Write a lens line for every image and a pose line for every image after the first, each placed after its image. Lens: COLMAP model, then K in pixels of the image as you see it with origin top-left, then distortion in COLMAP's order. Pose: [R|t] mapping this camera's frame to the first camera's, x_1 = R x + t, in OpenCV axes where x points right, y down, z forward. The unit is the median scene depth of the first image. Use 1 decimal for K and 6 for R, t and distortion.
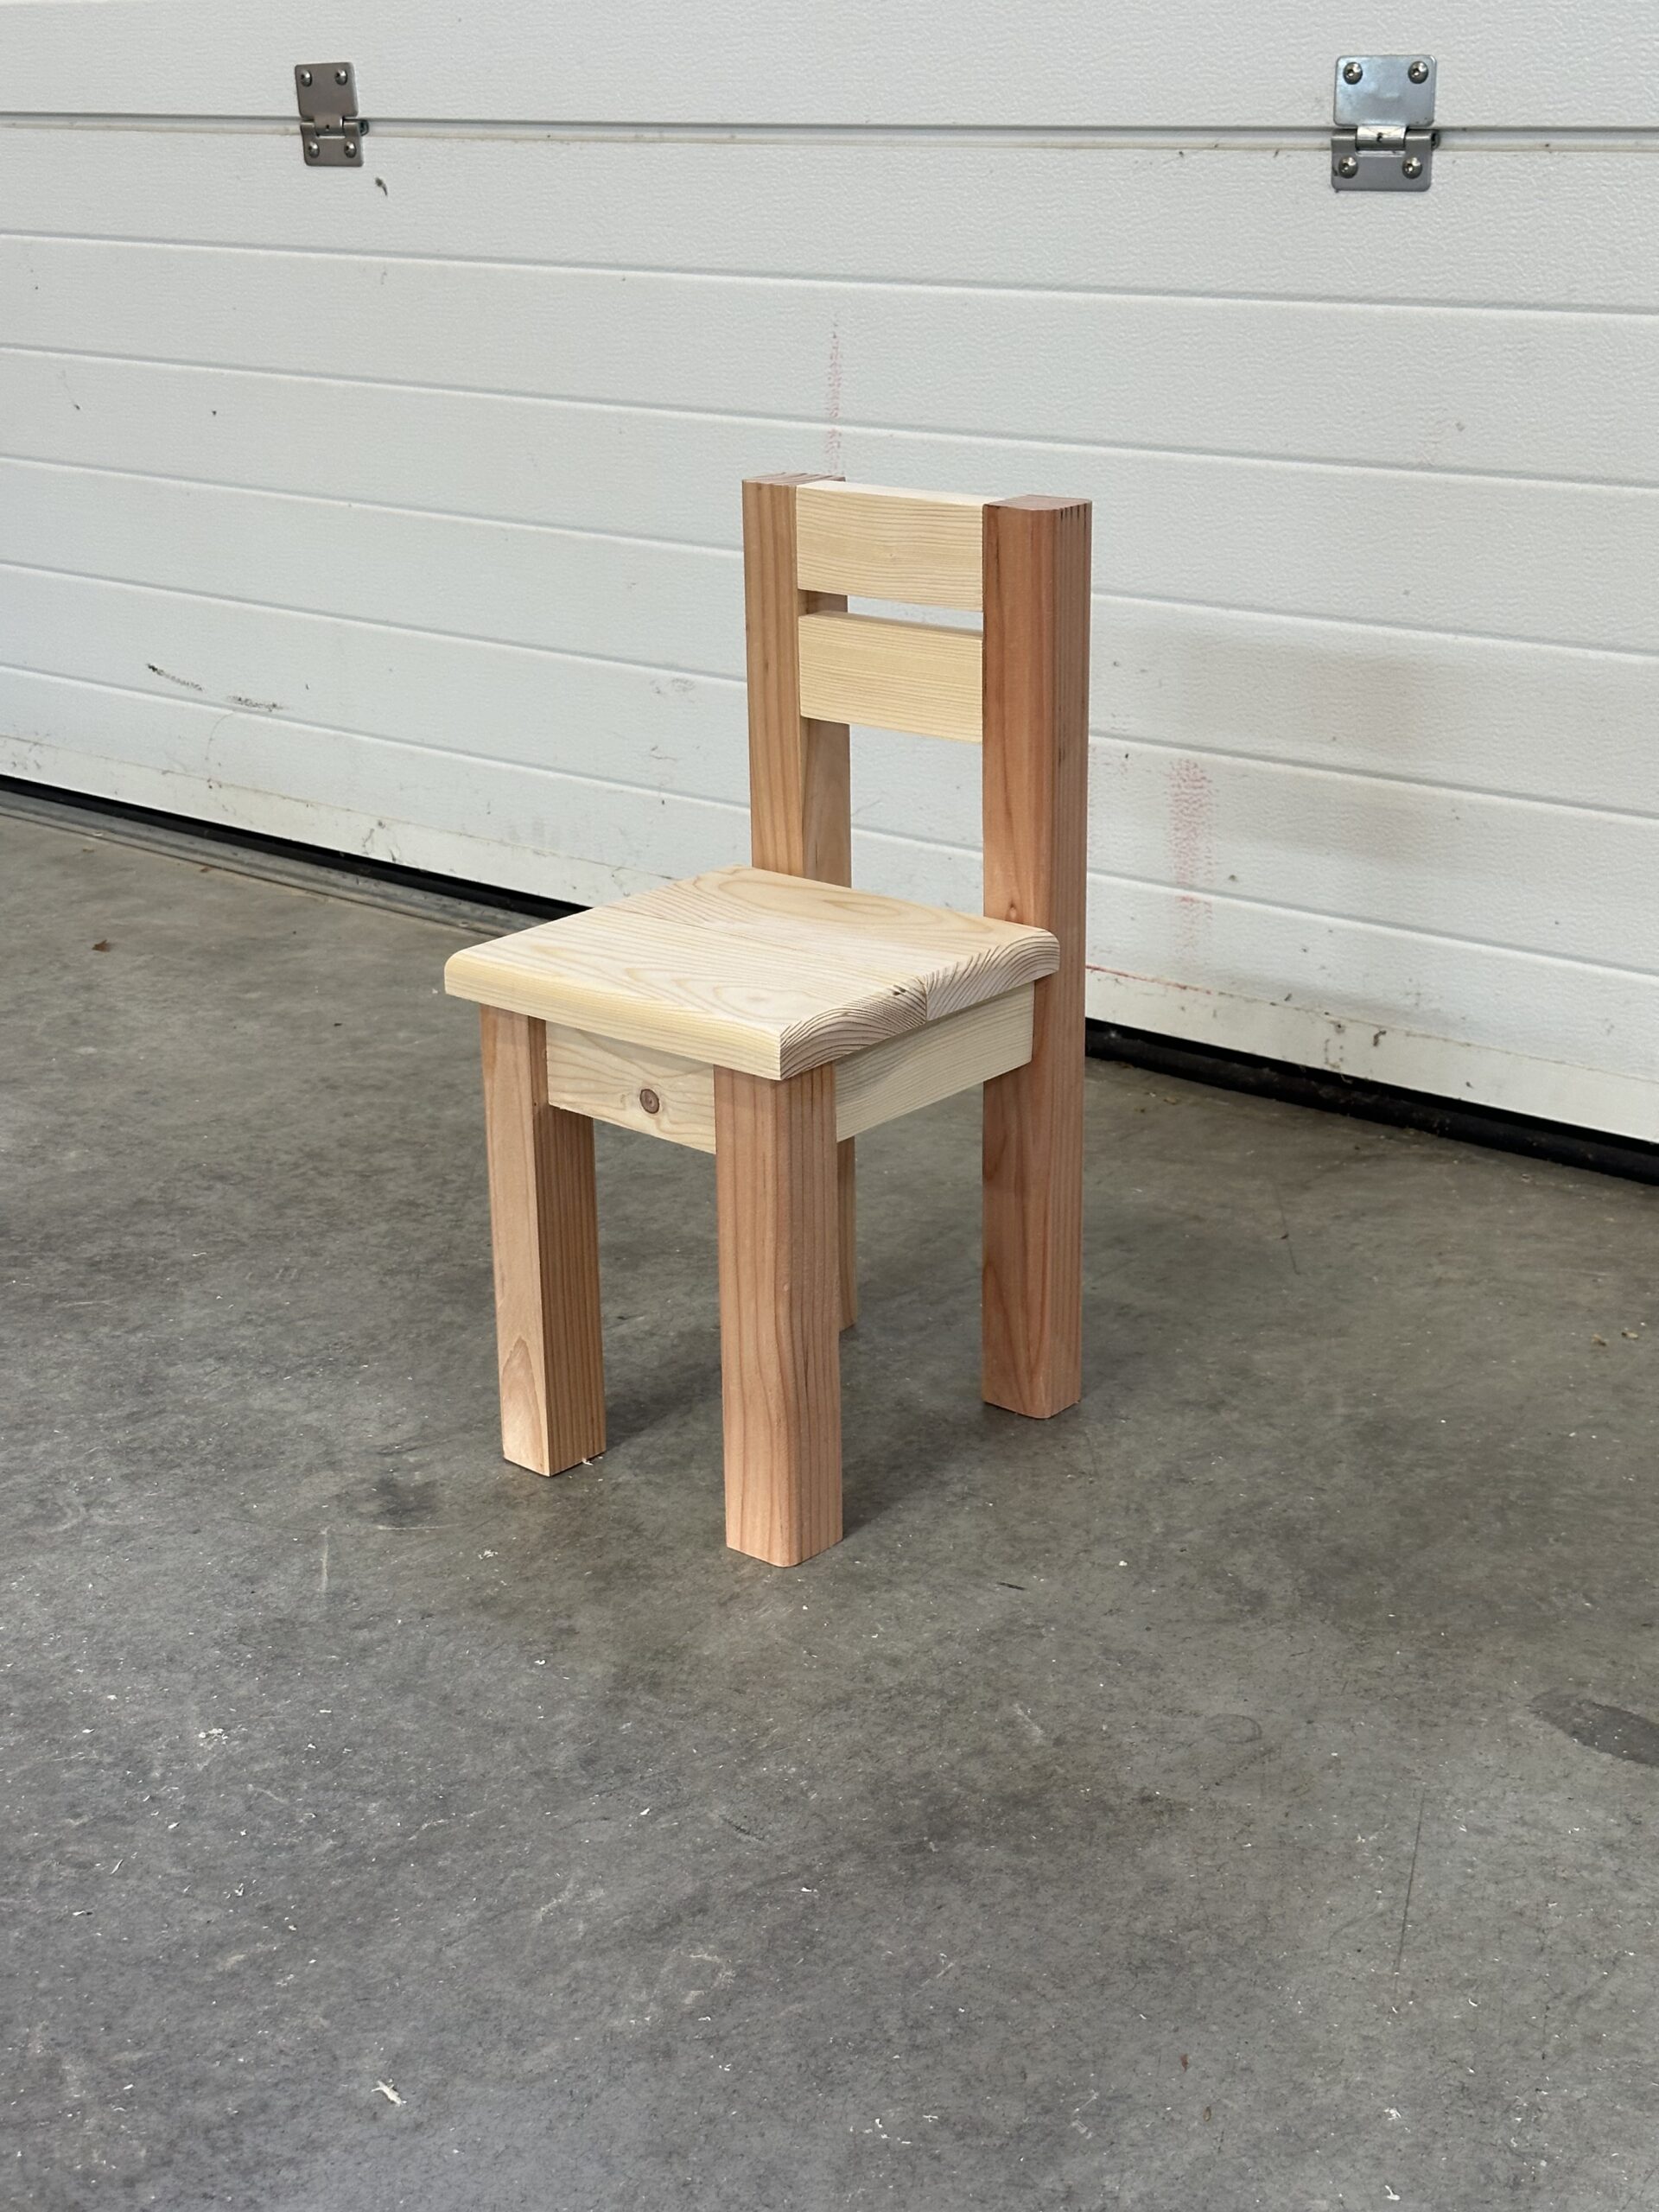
lens RADIAL K [[3095.7, 0, 800.7], [0, 3095.7, 1084.1], [0, 0, 1]] dist [0.115682, 0.000000]
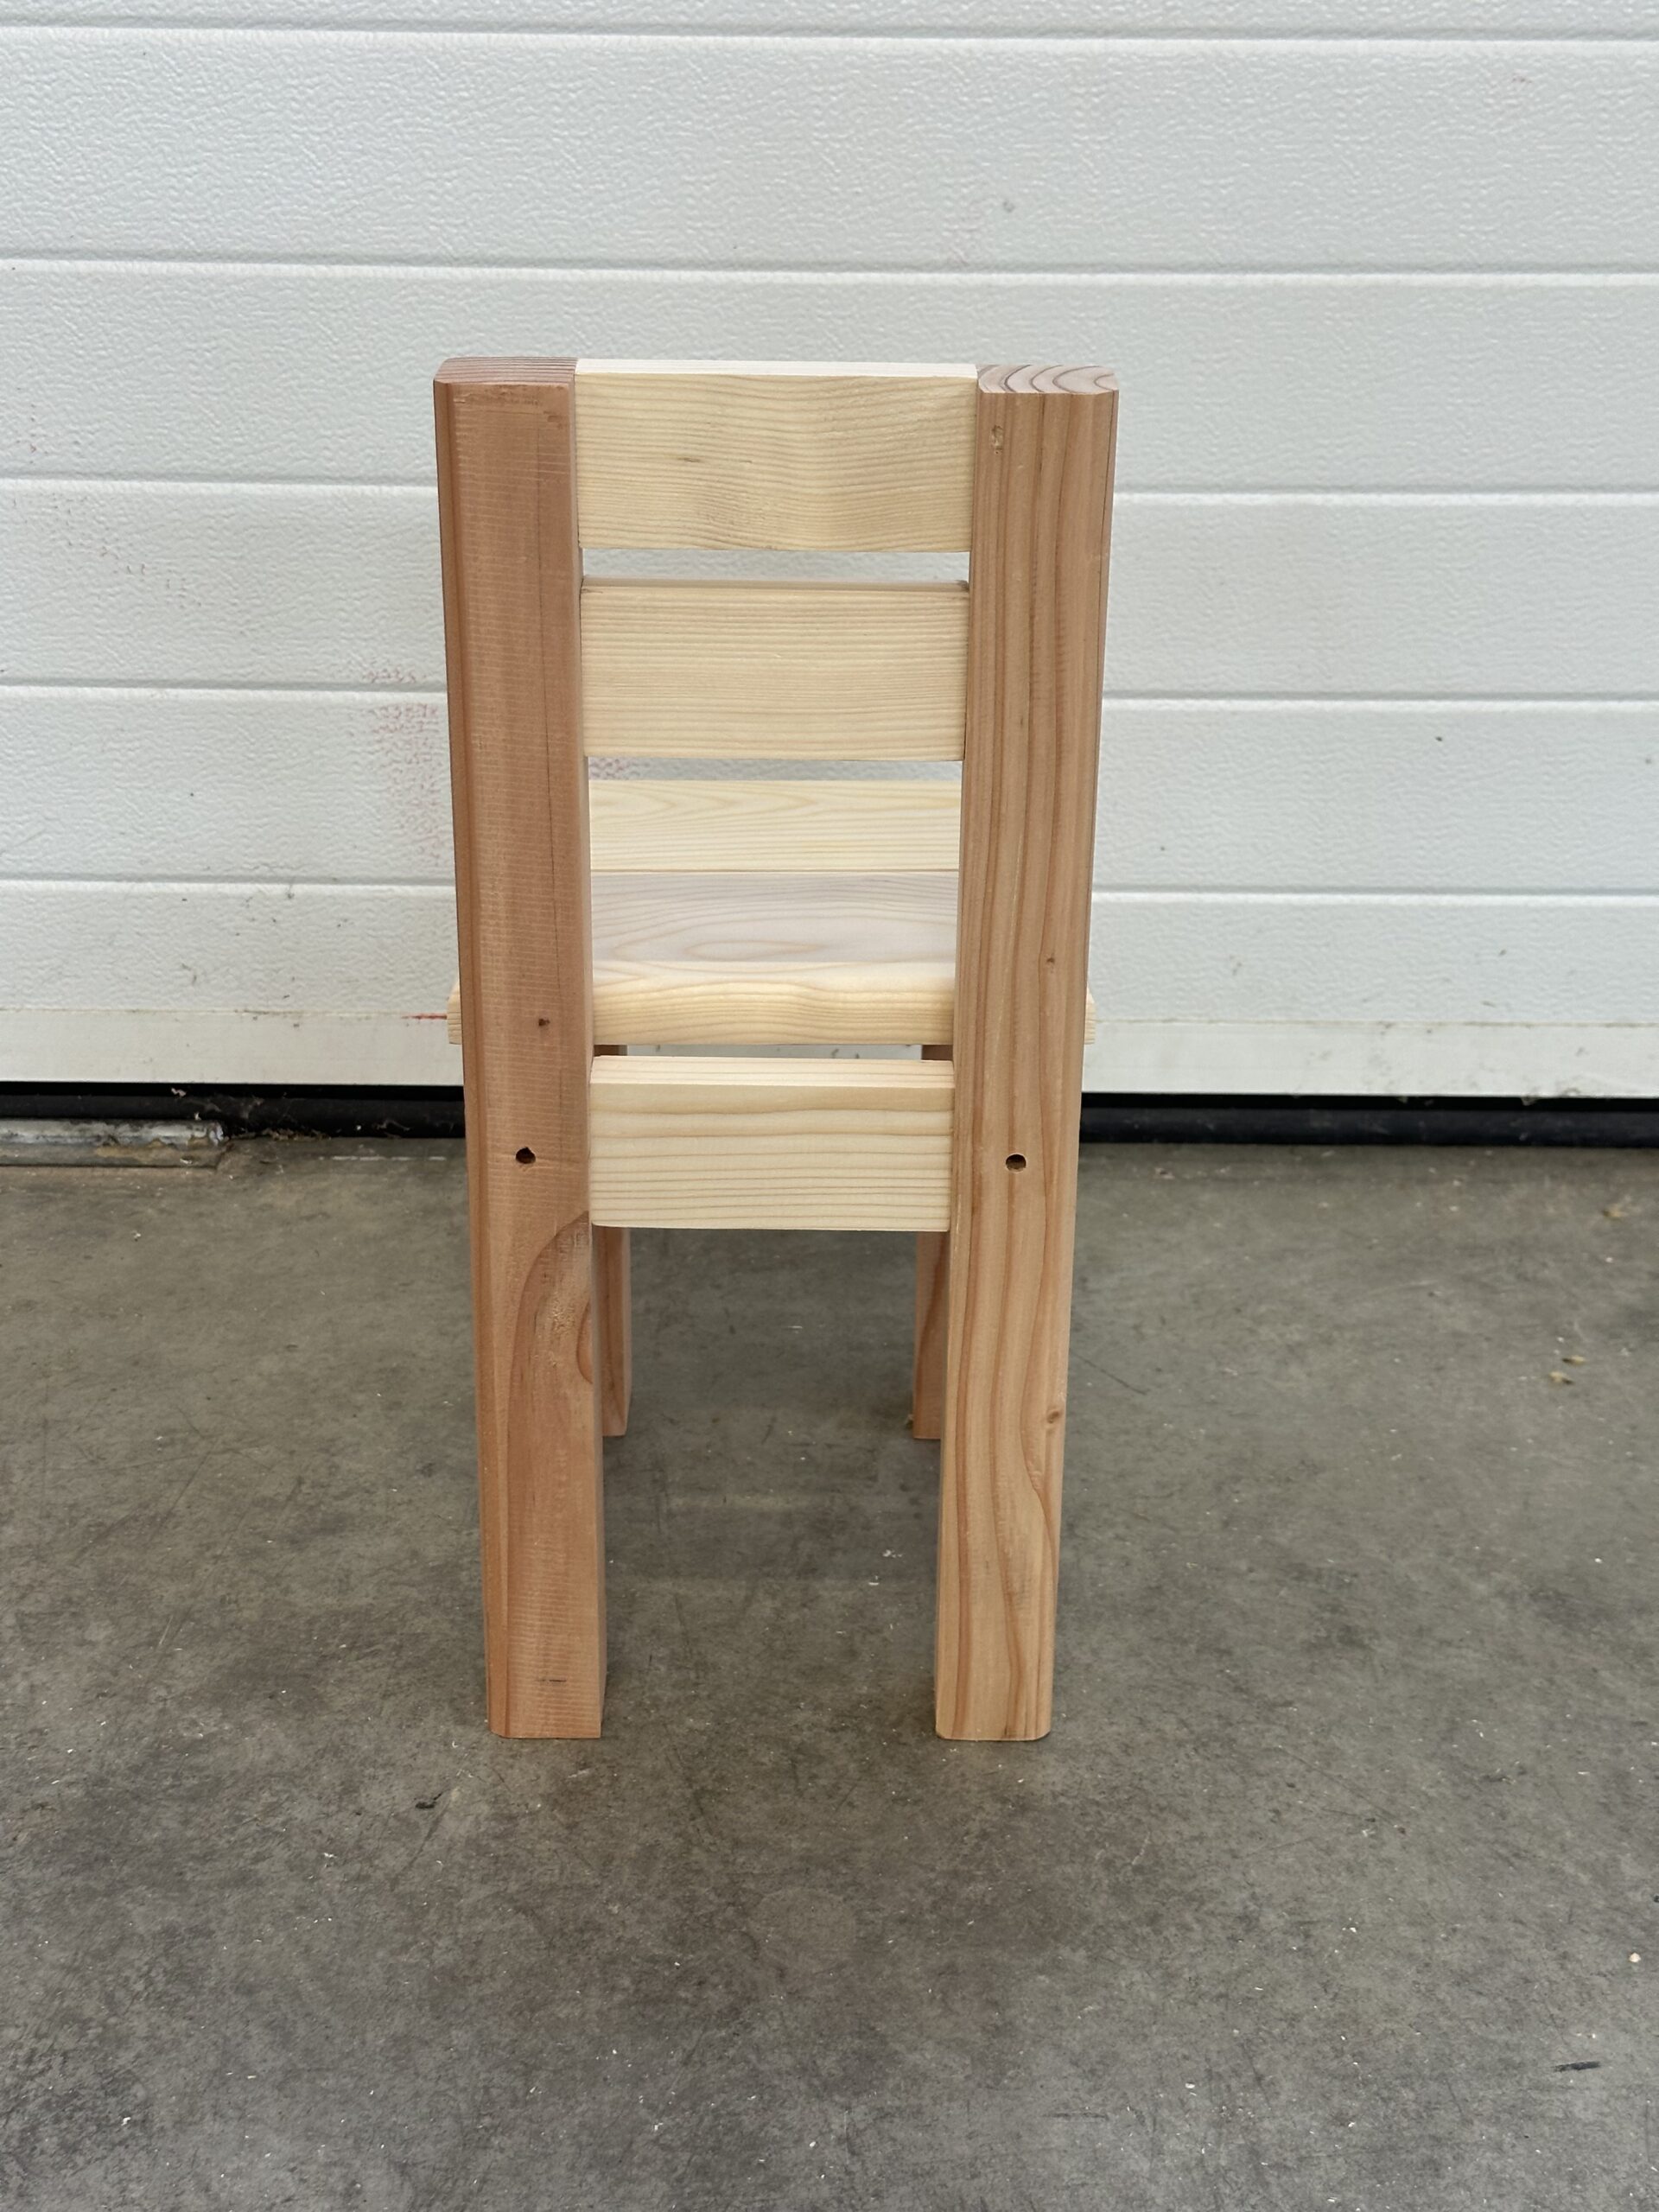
lens RADIAL K [[3095.7, 0, 809.7], [0, 3095.7, 1097.3], [0, 0, 1]] dist [0.115682, 0.000000]
pose [[0.768999, -0.236033, 0.594079, -0.353889], [0.186668, 0.971745, 0.144452, -0.141322], [-0.611388, -0.000188, 0.791331, 0.522381]]
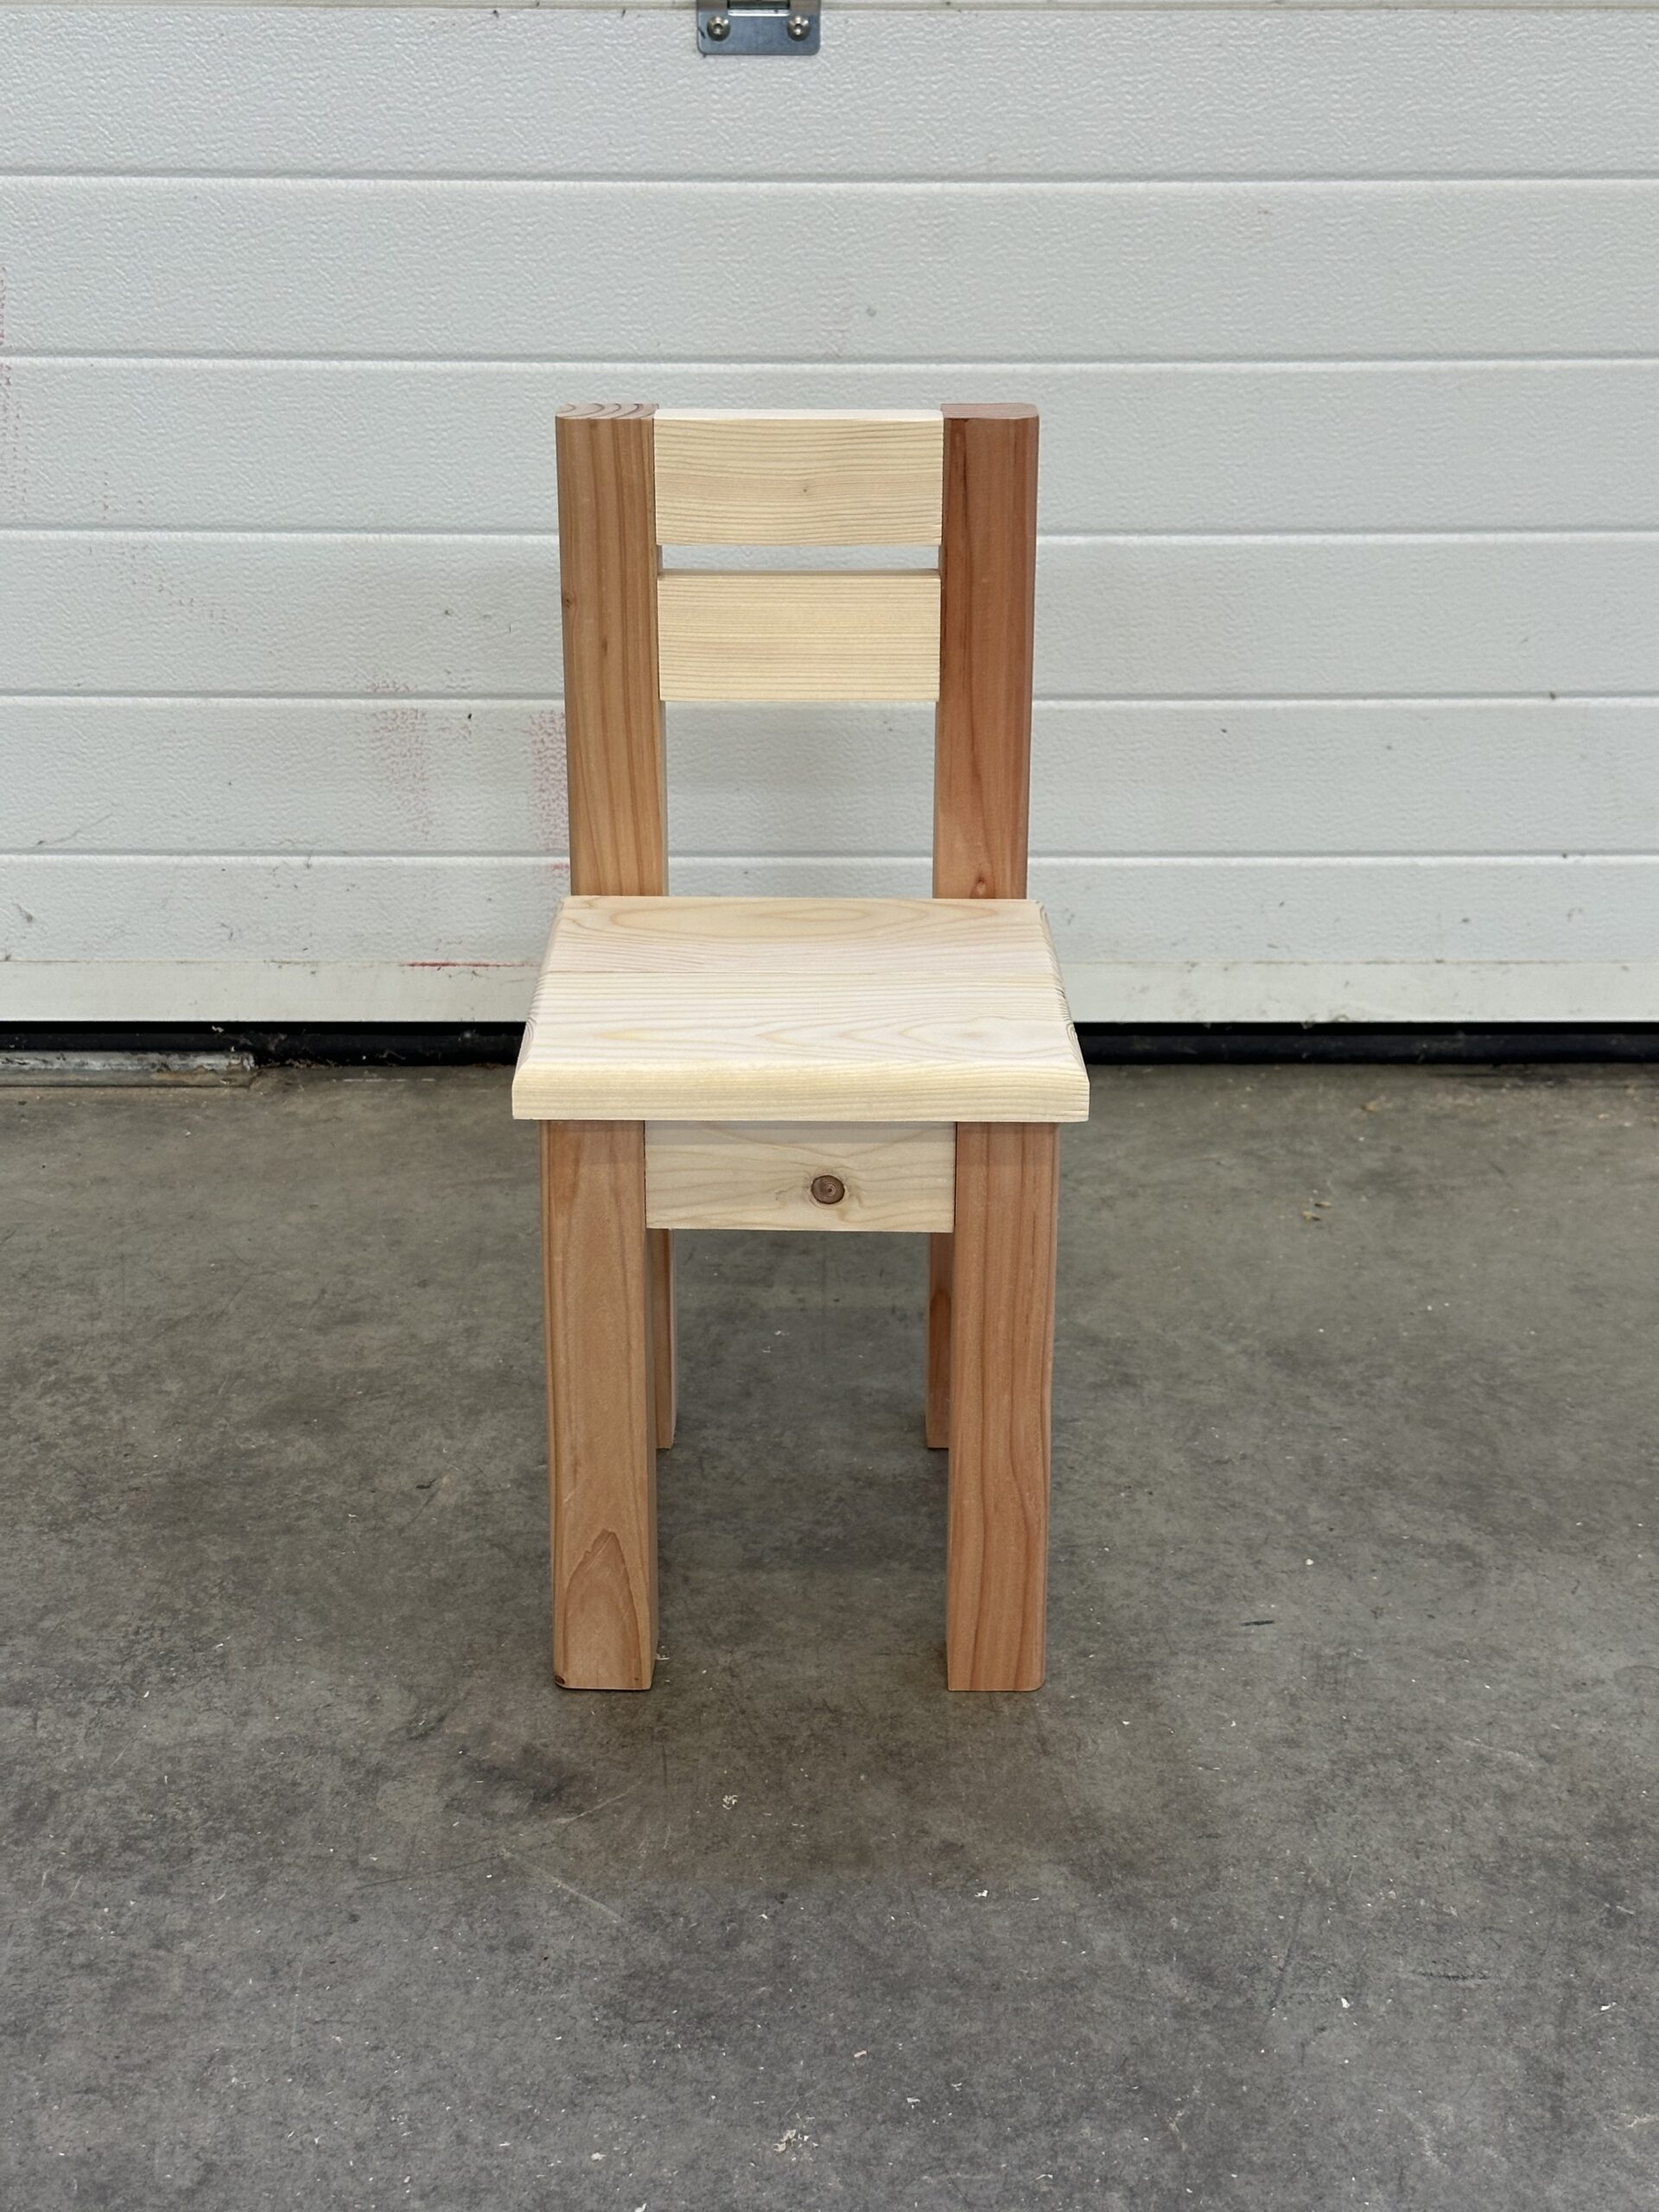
lens RADIAL K [[3095.7, 0, 831.2], [0, 3095.7, 1110.0], [0, 0, 1]] dist [0.115682, 0.000000]
pose [[0.760201, -0.217613, 0.612160, -0.485573], [0.195013, 0.975218, 0.104500, -0.089388], [-0.619730, 0.039939, 0.783799, 0.331517]]
